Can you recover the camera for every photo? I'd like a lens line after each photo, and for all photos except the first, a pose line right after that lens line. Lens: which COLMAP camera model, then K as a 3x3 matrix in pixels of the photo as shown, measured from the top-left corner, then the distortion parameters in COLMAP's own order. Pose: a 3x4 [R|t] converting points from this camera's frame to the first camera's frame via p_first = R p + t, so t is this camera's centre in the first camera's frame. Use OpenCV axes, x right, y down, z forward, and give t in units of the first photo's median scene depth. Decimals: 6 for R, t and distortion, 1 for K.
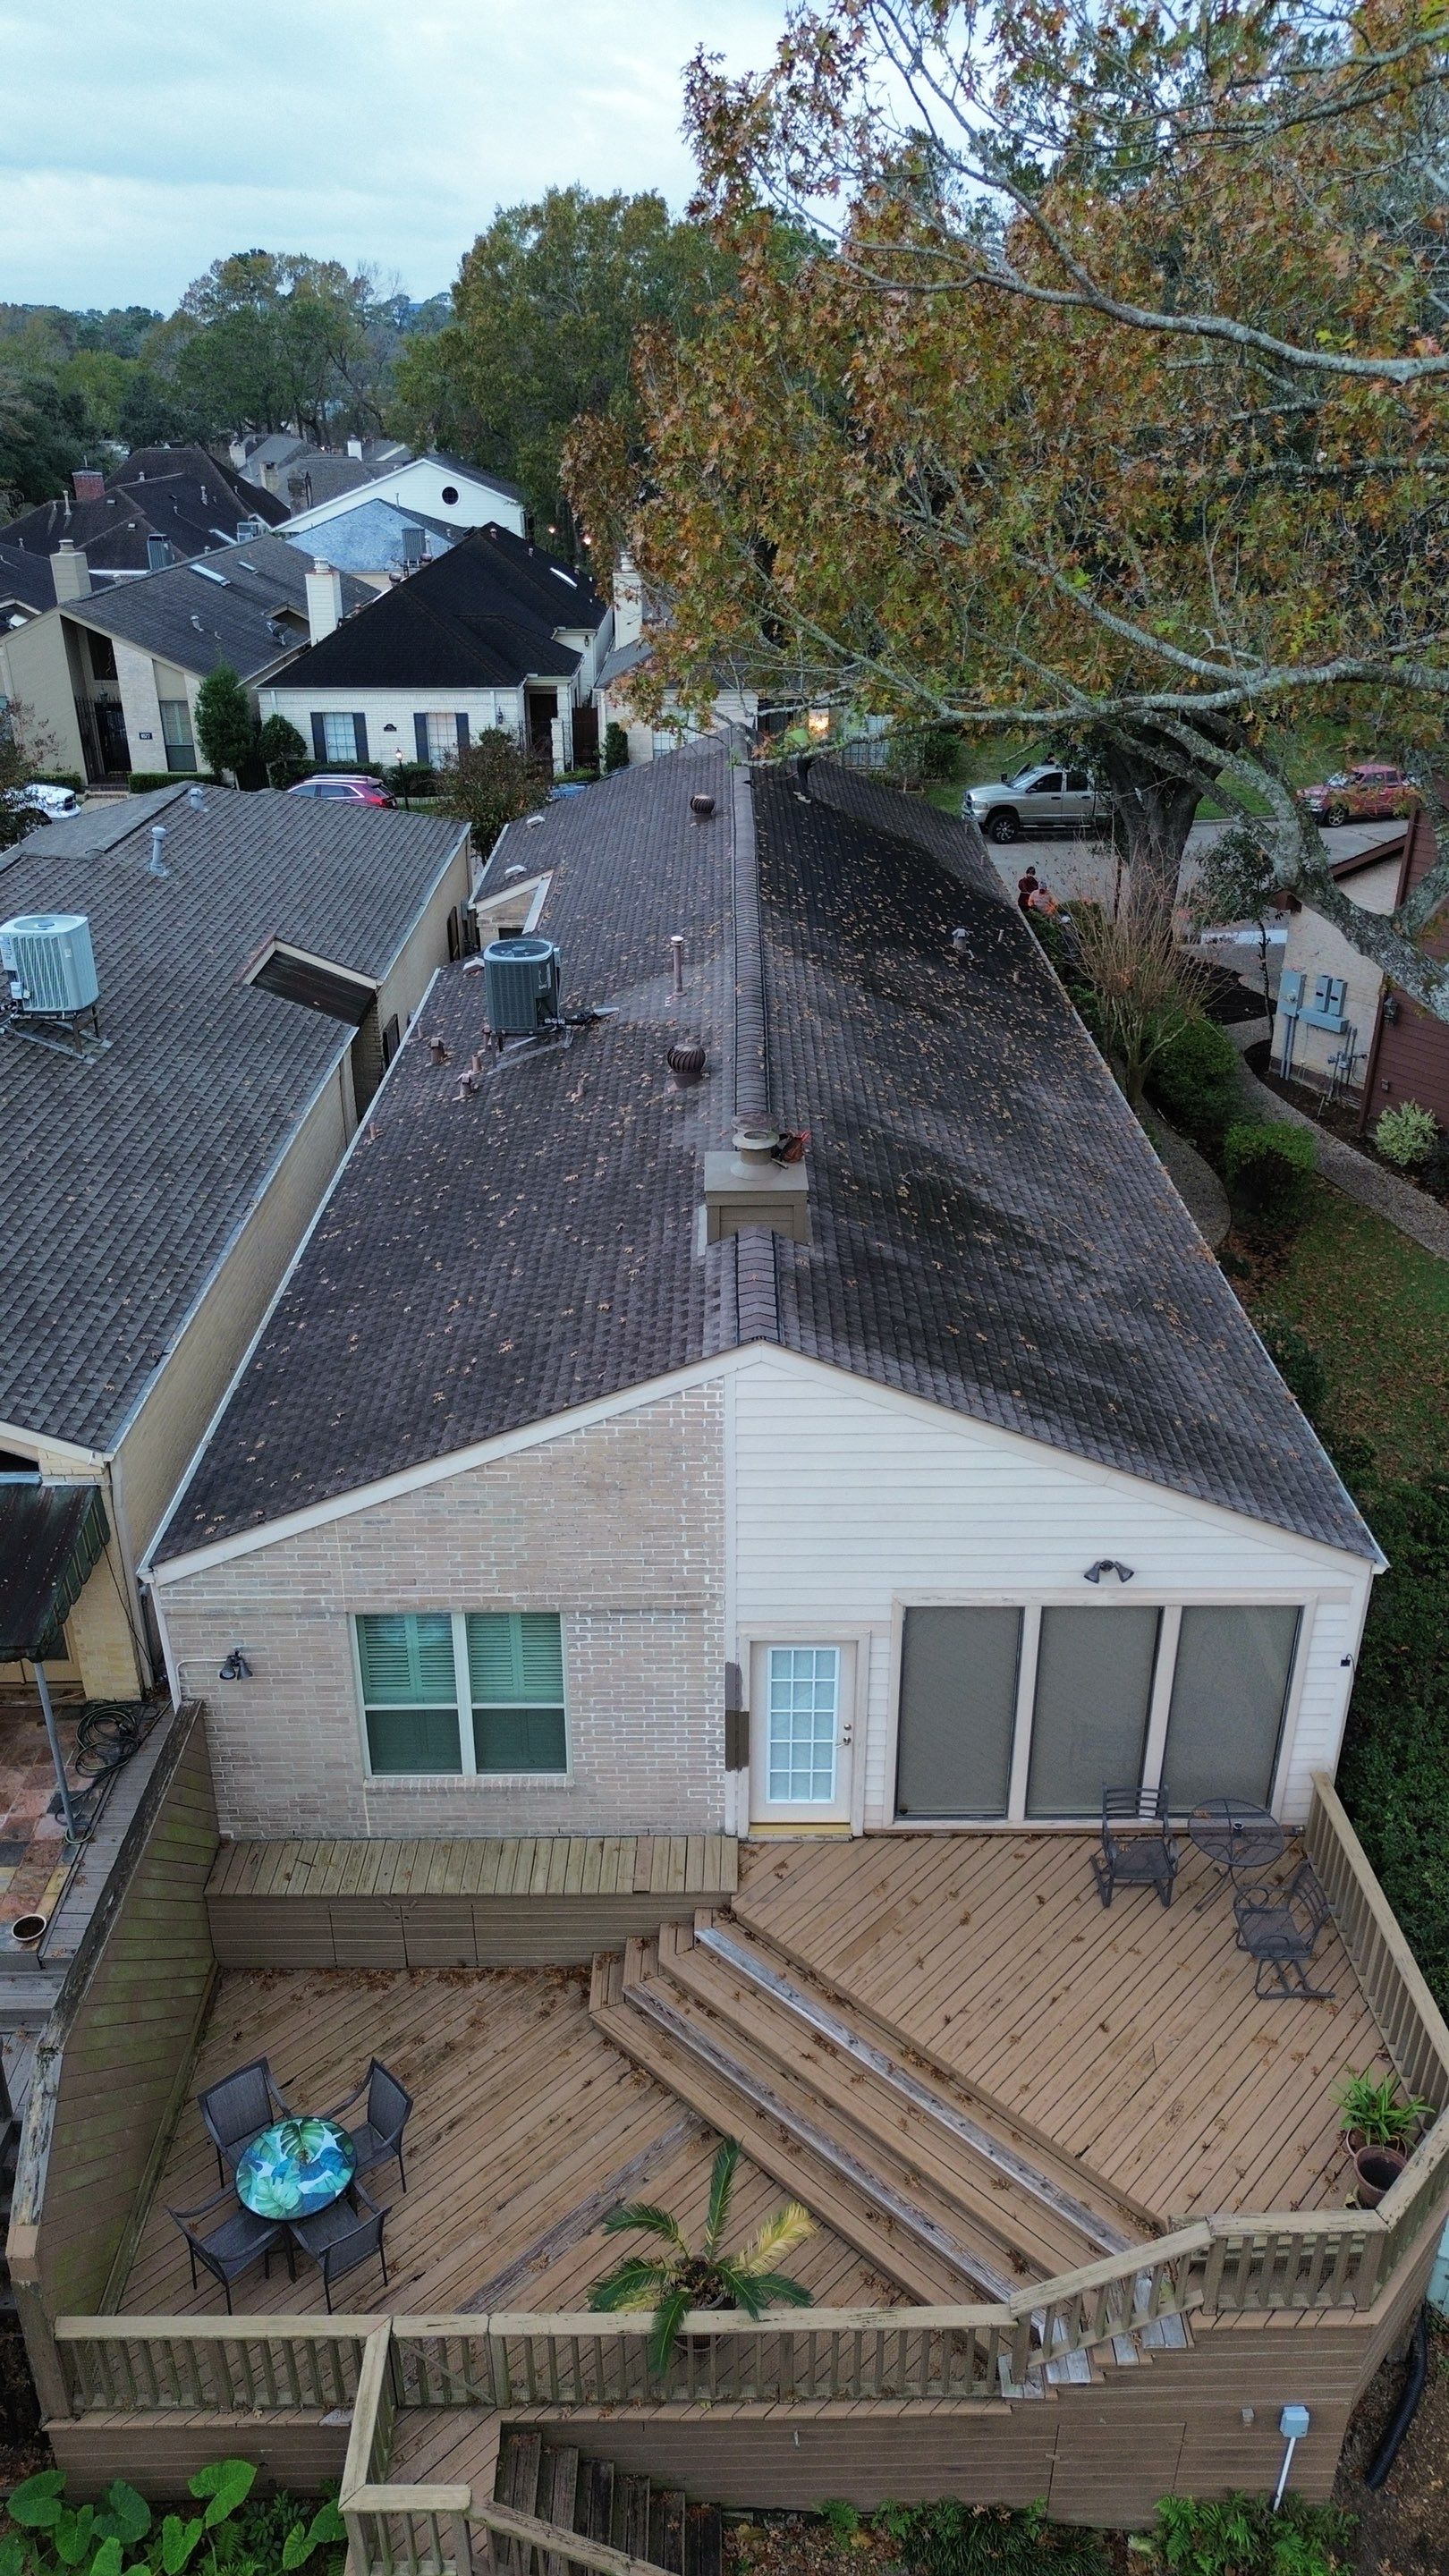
lens RADIAL K [[1832.9, 0, 710.8], [0, 1832.9, 1282.3], [0, 0, 1]] dist [0.046469, -0.035786]
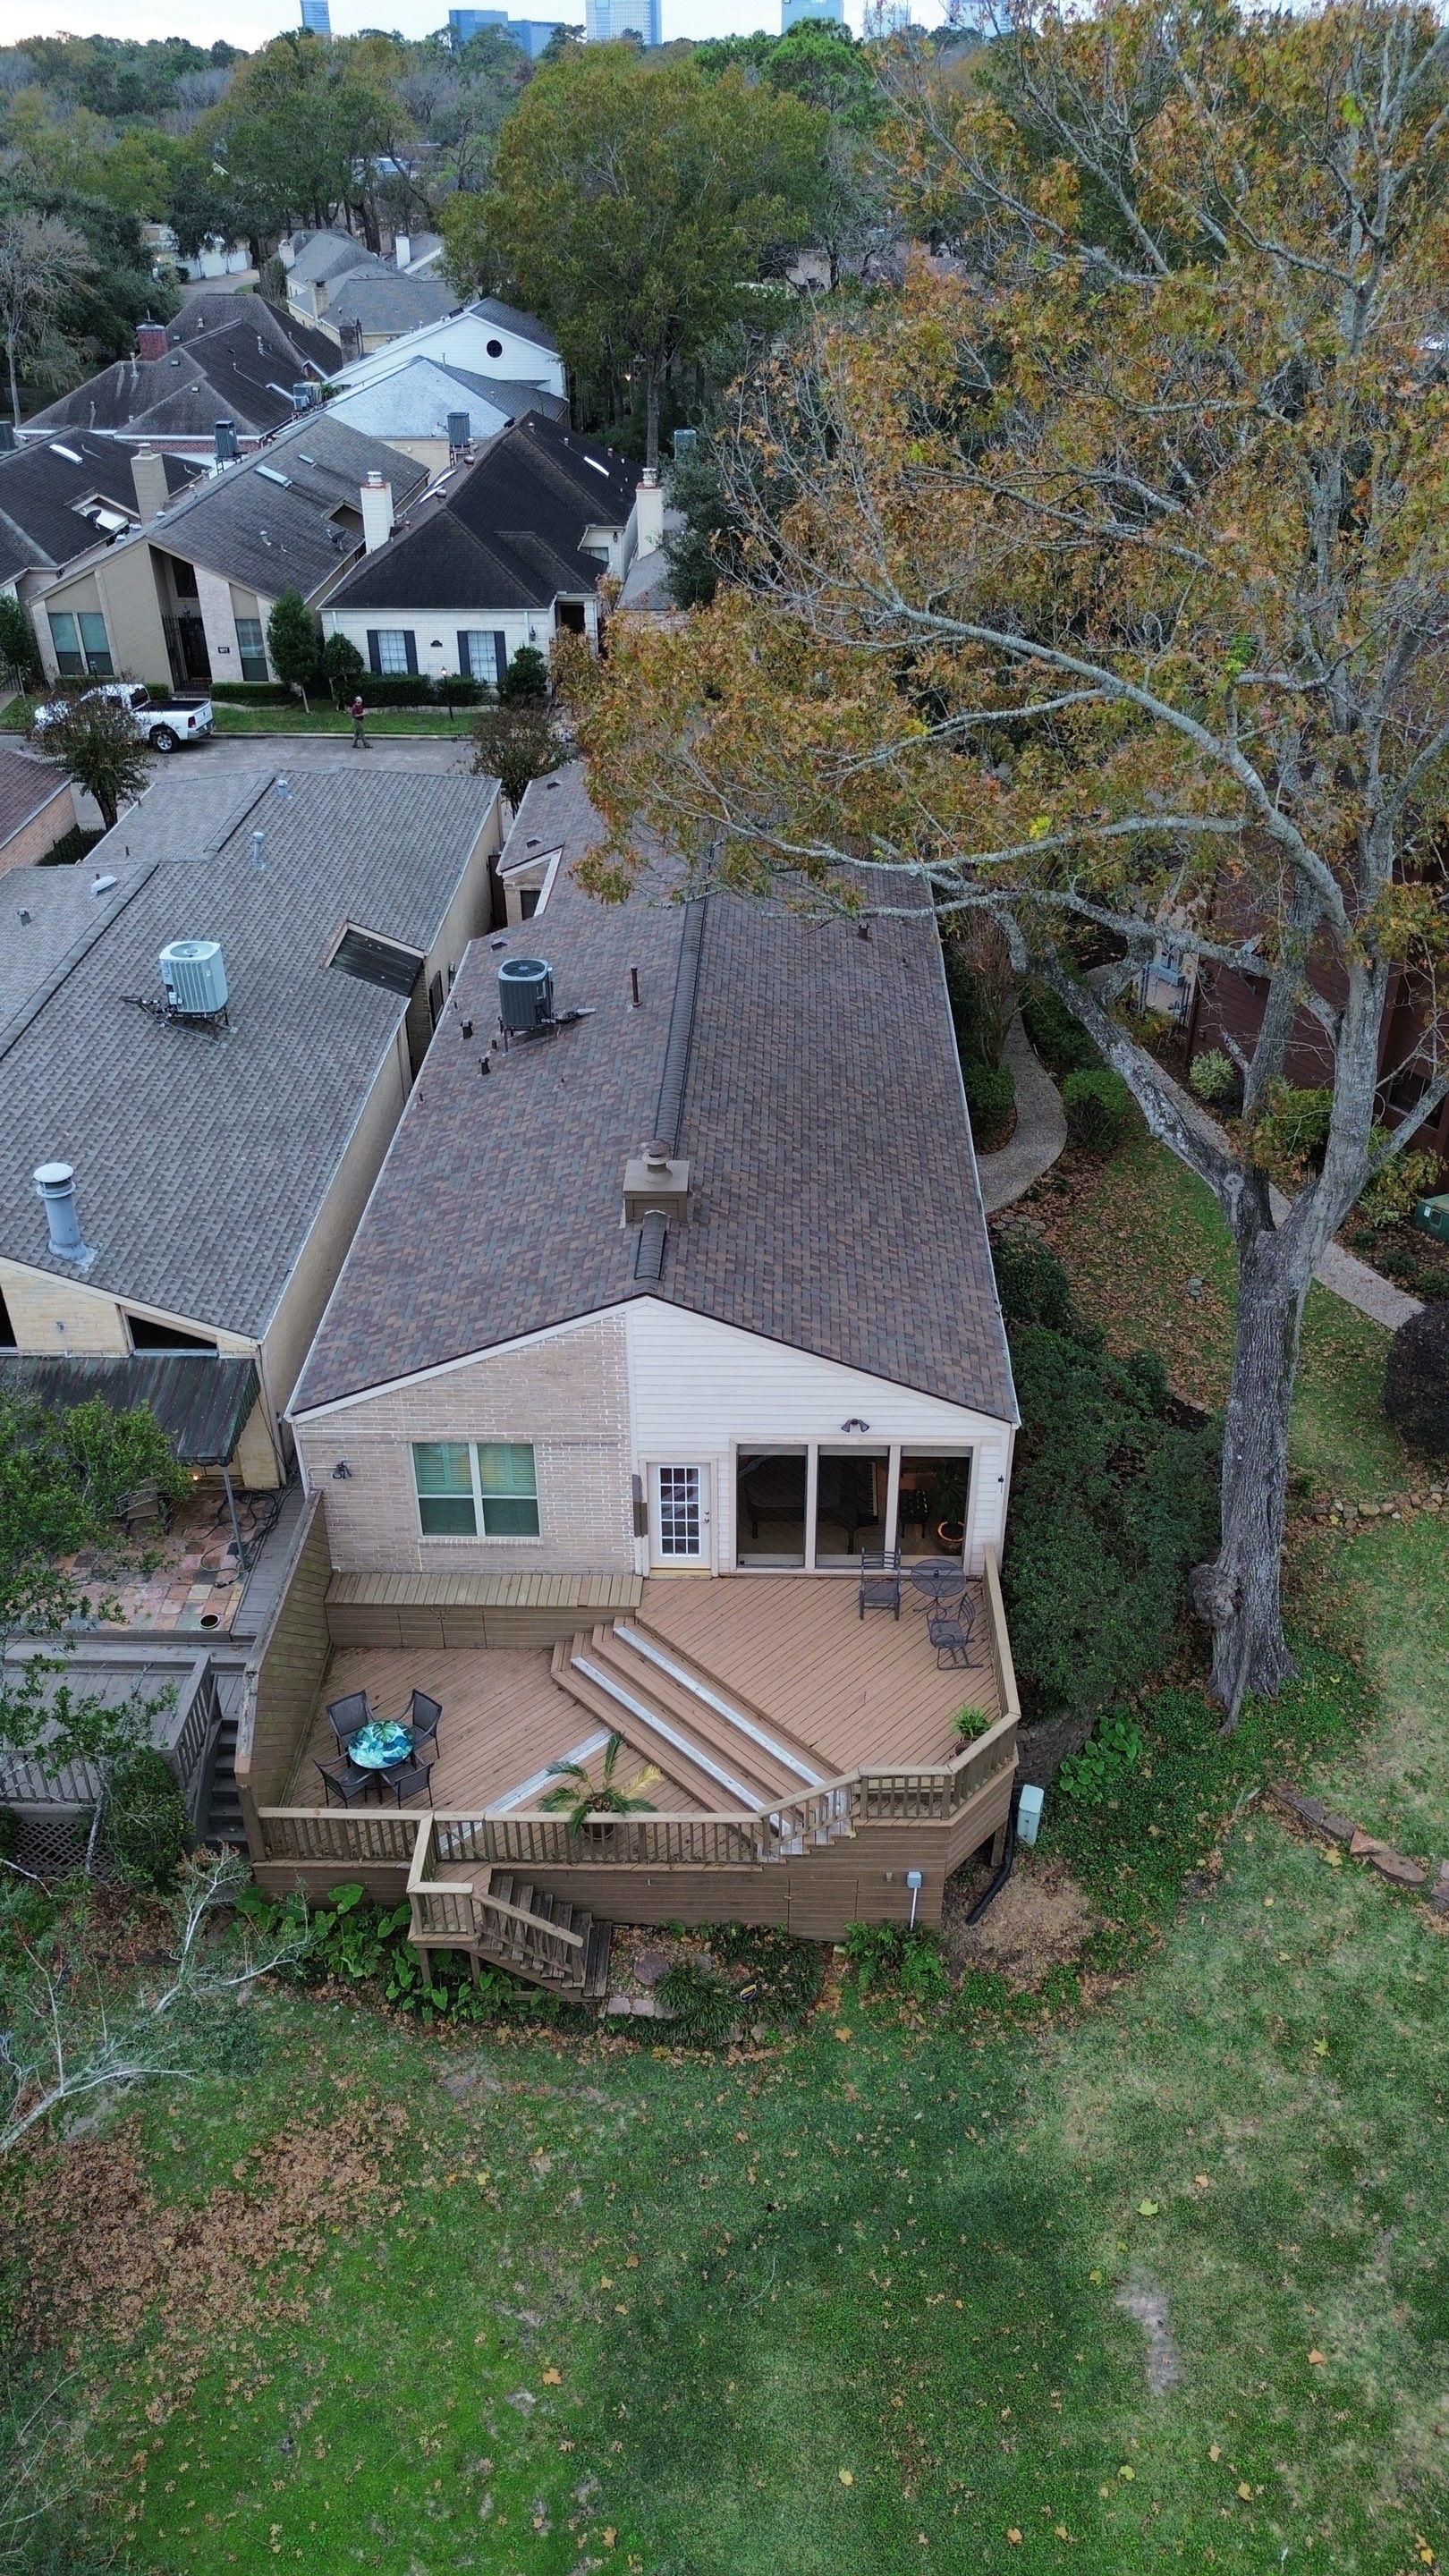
lens RADIAL K [[1832.9, 0, 735.4], [0, 1832.9, 1284.2], [0, 0, 1]] dist [0.046469, -0.035786]
pose [[0.999749, 0.016876, -0.014768, 0.118364], [-0.015007, 0.992831, 0.118582, -0.157468], [0.016663, -0.118331, 0.992834, -0.610934]]
